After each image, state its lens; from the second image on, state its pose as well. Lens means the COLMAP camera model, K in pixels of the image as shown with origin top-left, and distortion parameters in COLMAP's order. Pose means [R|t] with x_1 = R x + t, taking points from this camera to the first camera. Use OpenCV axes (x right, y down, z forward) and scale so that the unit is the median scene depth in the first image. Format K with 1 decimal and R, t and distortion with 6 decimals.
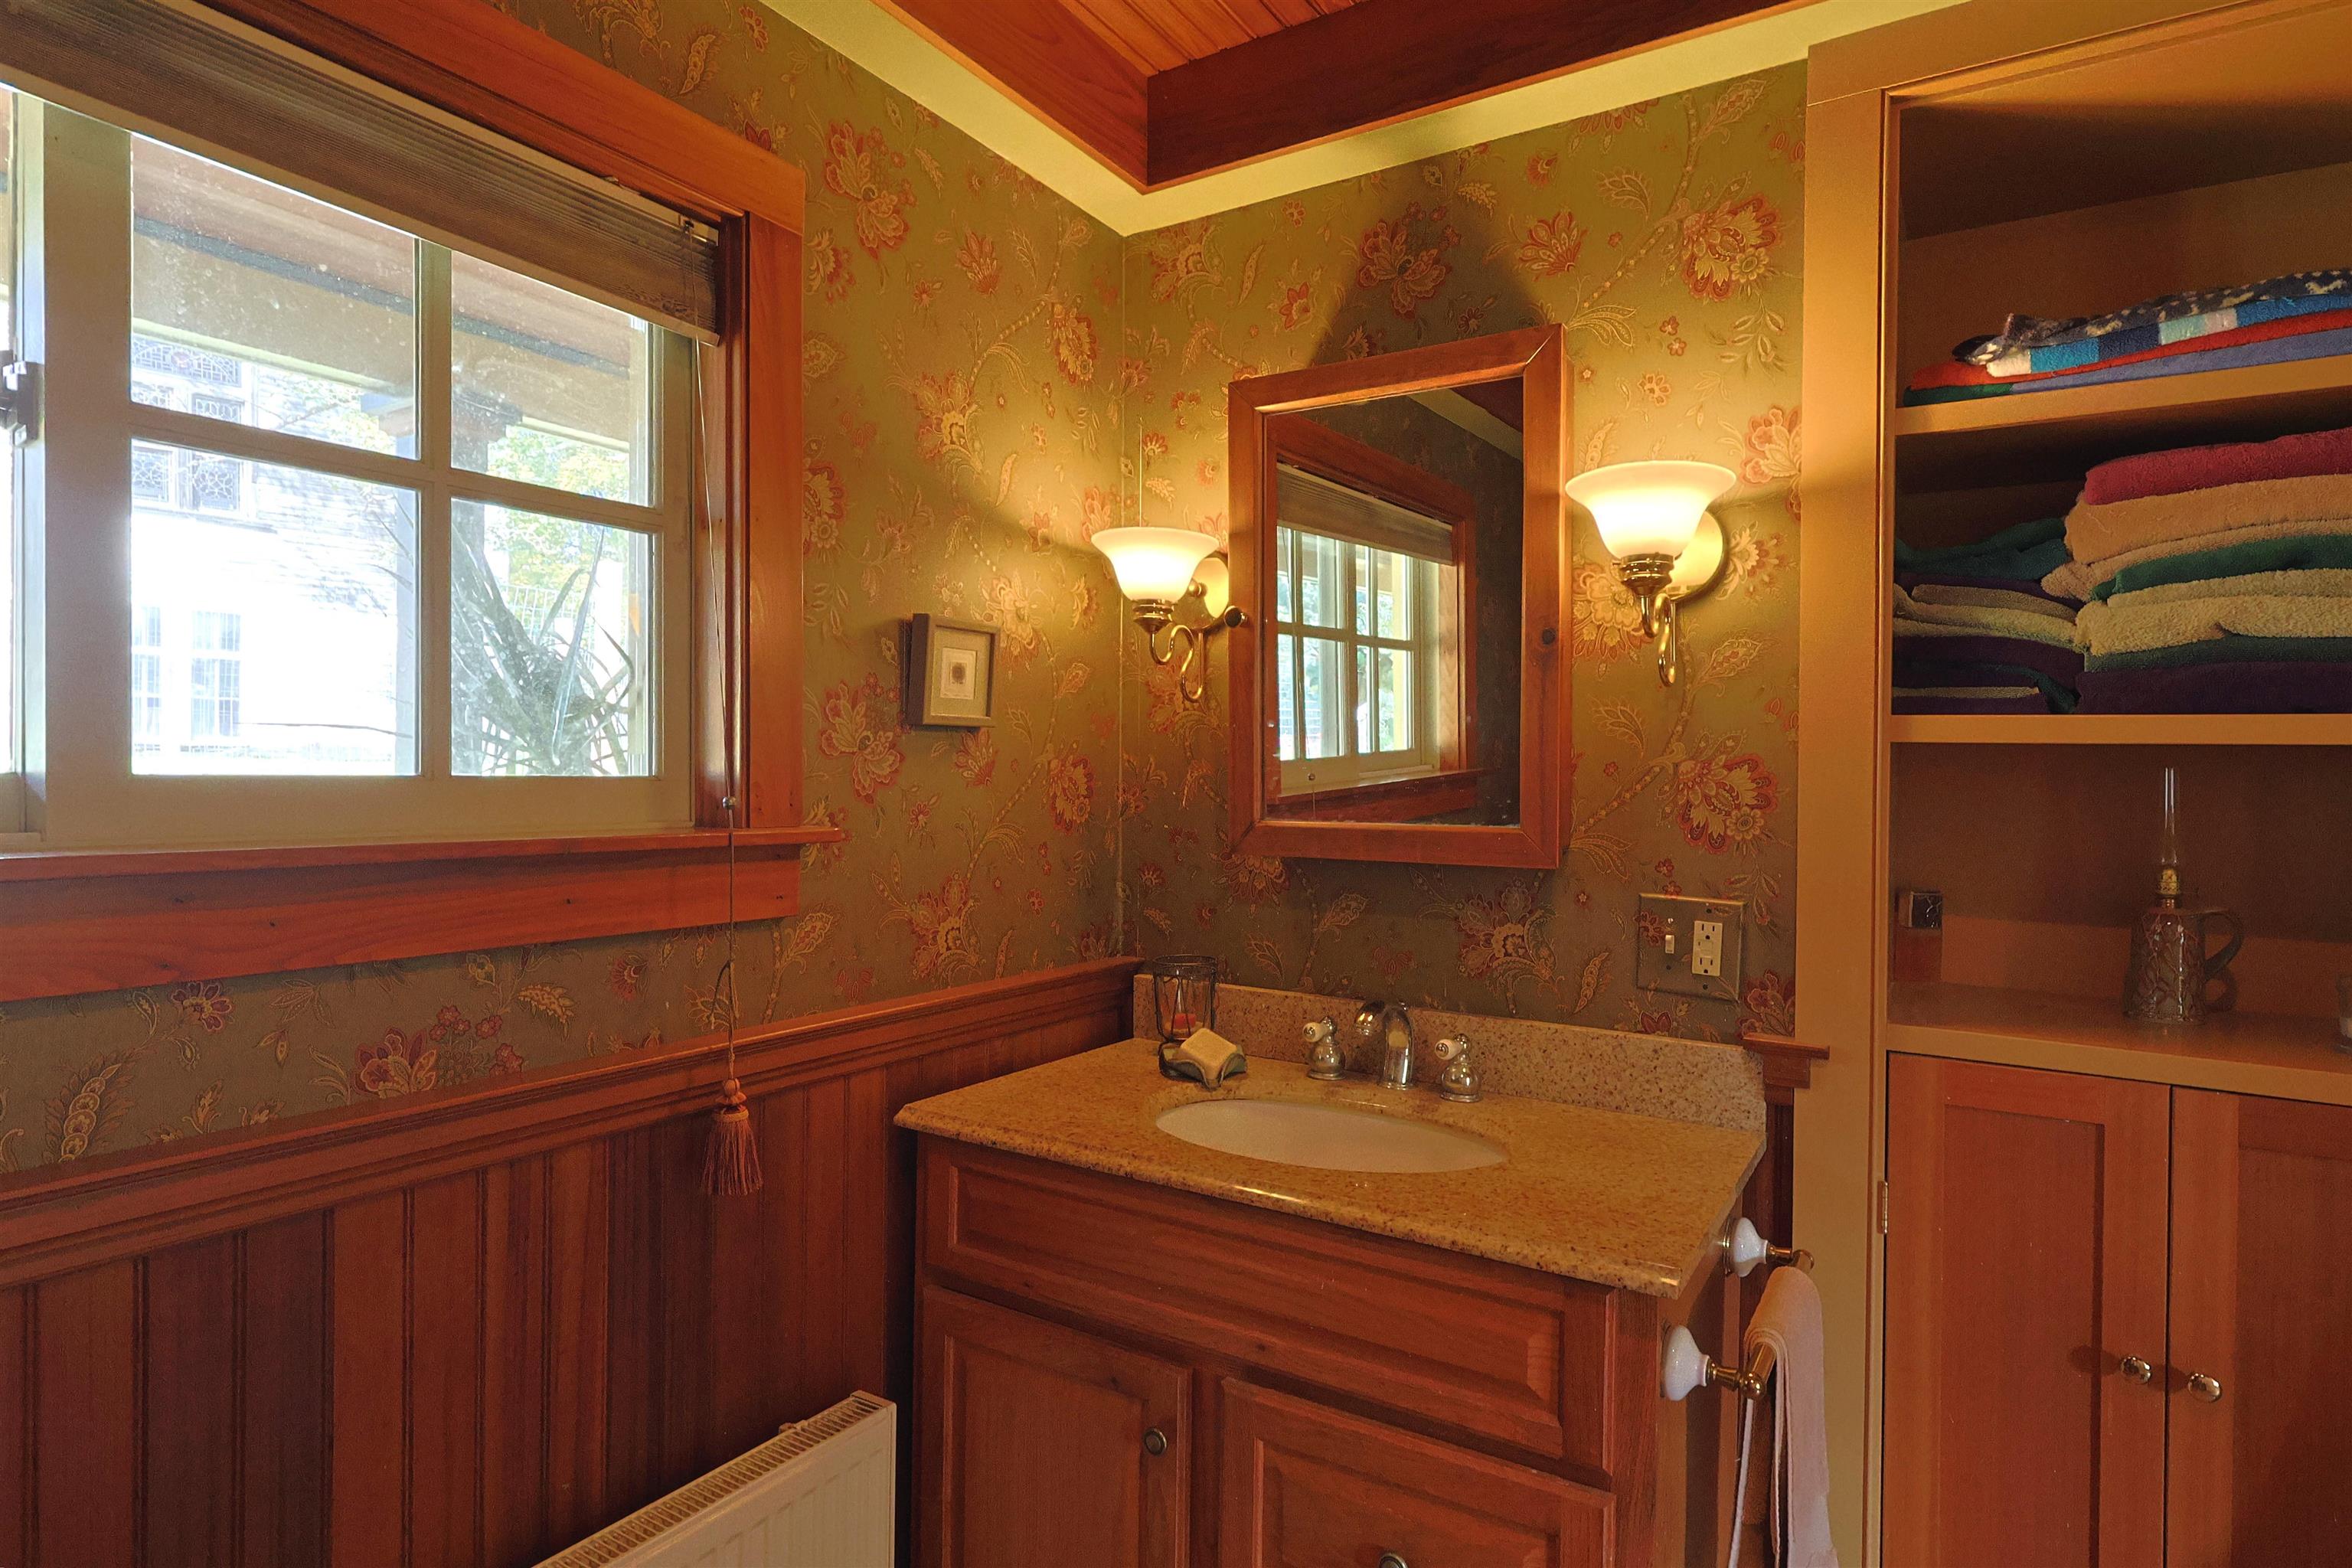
lens RADIAL K [[1250.3, 0, 1174.1], [0, 1250.3, 786.0], [0, 0, 1]] dist [-0.000567, 0.000686]
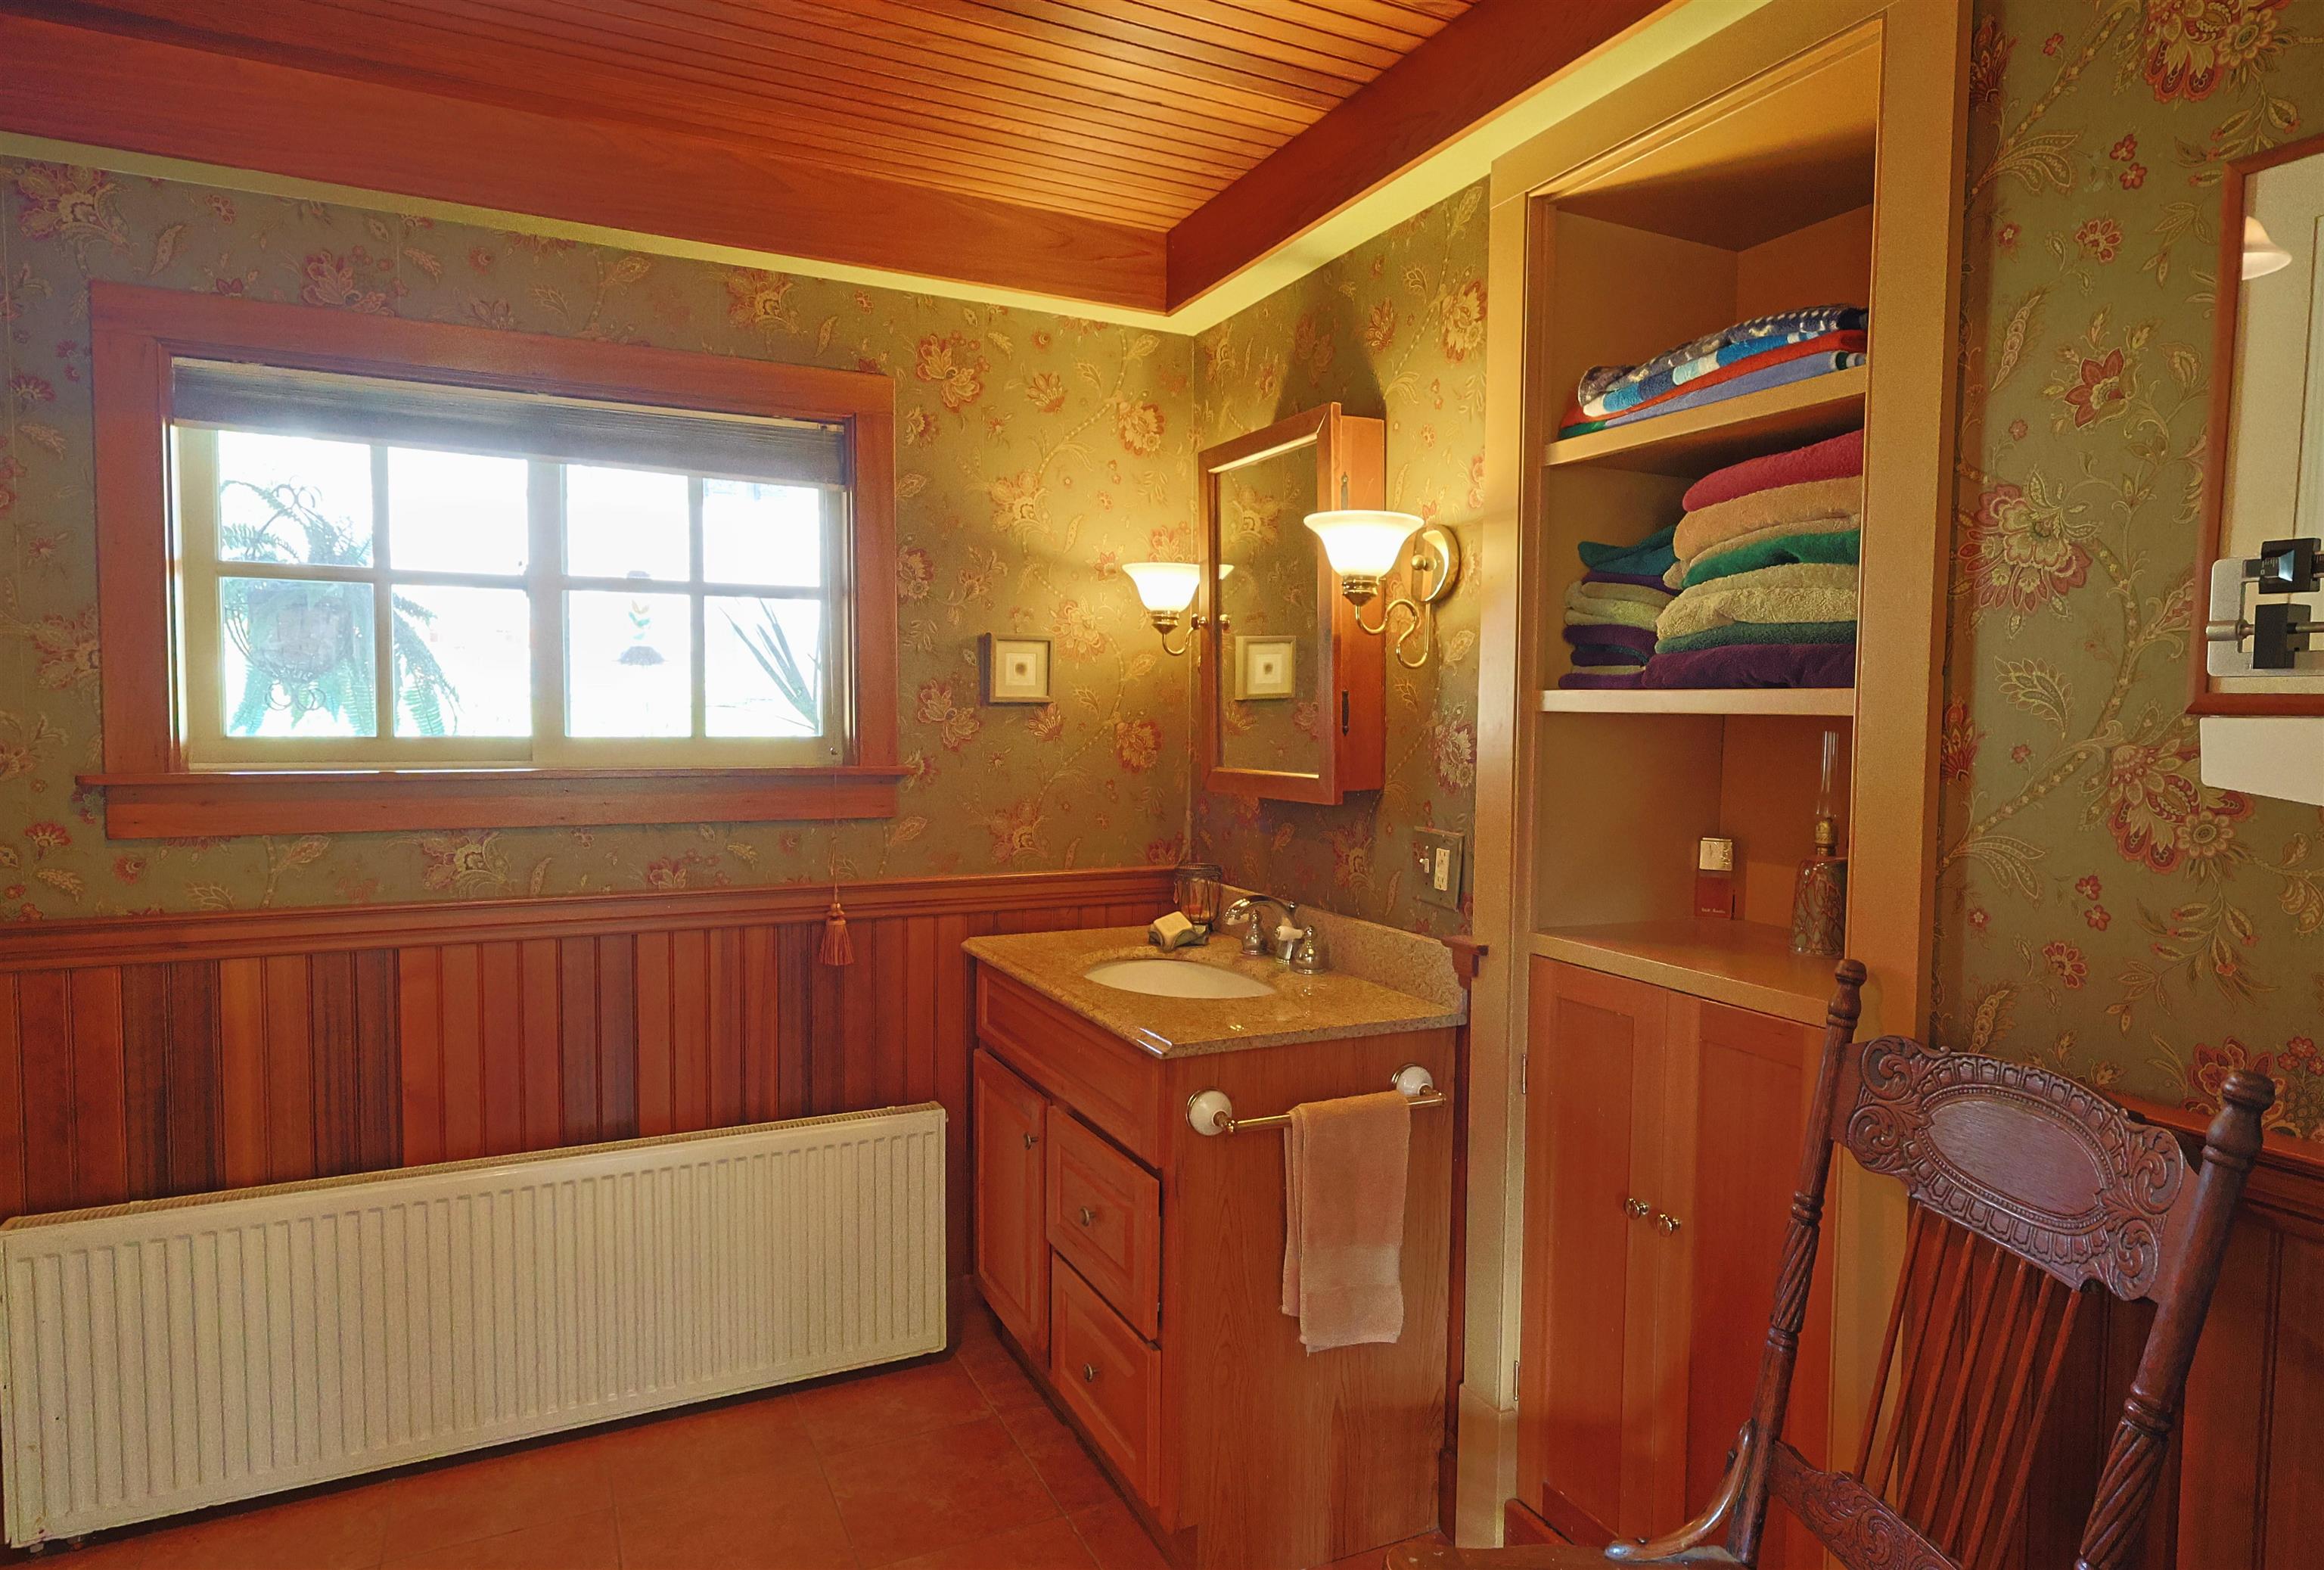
lens RADIAL K [[1235.4, 0, 1103.9], [0, 1235.4, 786.2], [0, 0, 1]] dist [0.001148, 0.000693]
pose [[0.850665, 0.023638, -0.525176, 0.801729], [-0.002434, 0.999155, 0.041029, -0.008600], [0.525702, -0.033624, 0.850004, -0.278500]]
